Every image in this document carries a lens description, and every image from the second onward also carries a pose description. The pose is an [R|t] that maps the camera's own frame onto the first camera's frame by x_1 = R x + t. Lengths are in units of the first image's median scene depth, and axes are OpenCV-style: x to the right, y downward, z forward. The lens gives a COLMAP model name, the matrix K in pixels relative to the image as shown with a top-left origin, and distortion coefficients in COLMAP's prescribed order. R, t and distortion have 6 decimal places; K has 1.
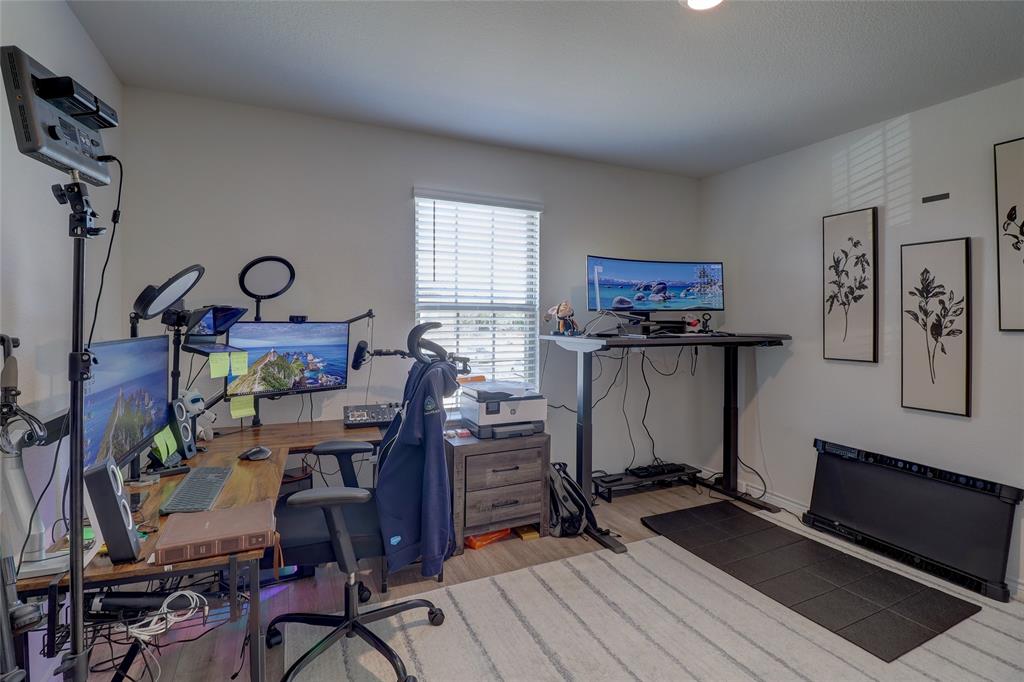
lens RADIAL K [[477.8, 0, 509.9], [0, 477.8, 317.8], [0, 0, 1]] dist [0.003160, -0.014119]
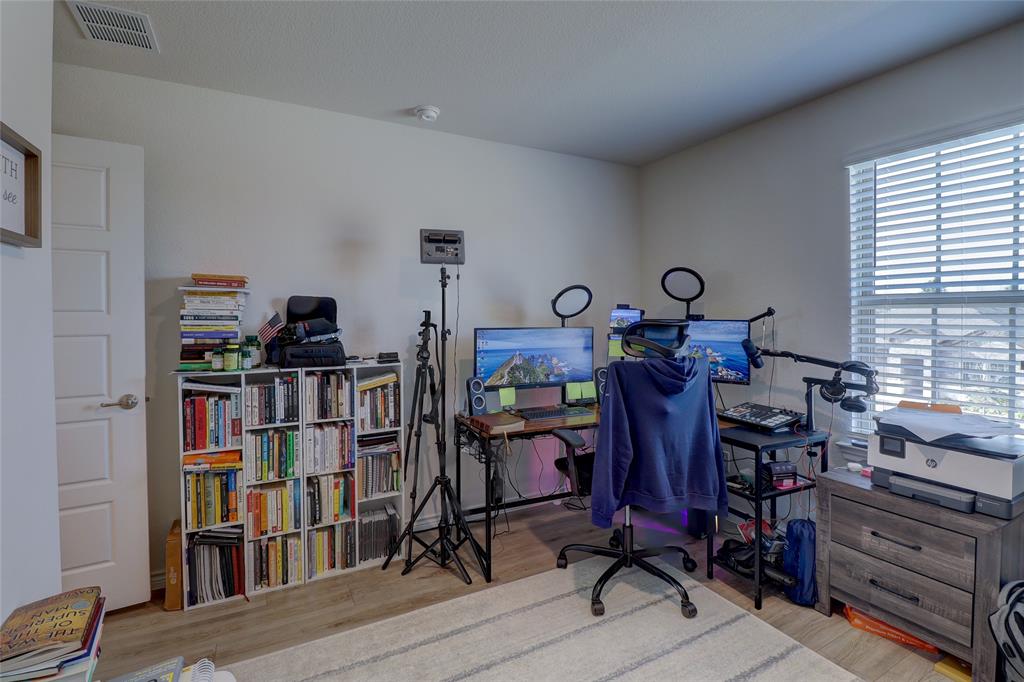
lens RADIAL K [[477.8, 0, 509.9], [0, 477.8, 317.8], [0, 0, 1]] dist [0.003160, -0.014119]
pose [[0.050626, 0.001201, -0.998717, 0.648806], [0.004222, 0.999990, 0.001416, -0.000008], [0.998709, -0.004288, 0.050620, 0.437435]]
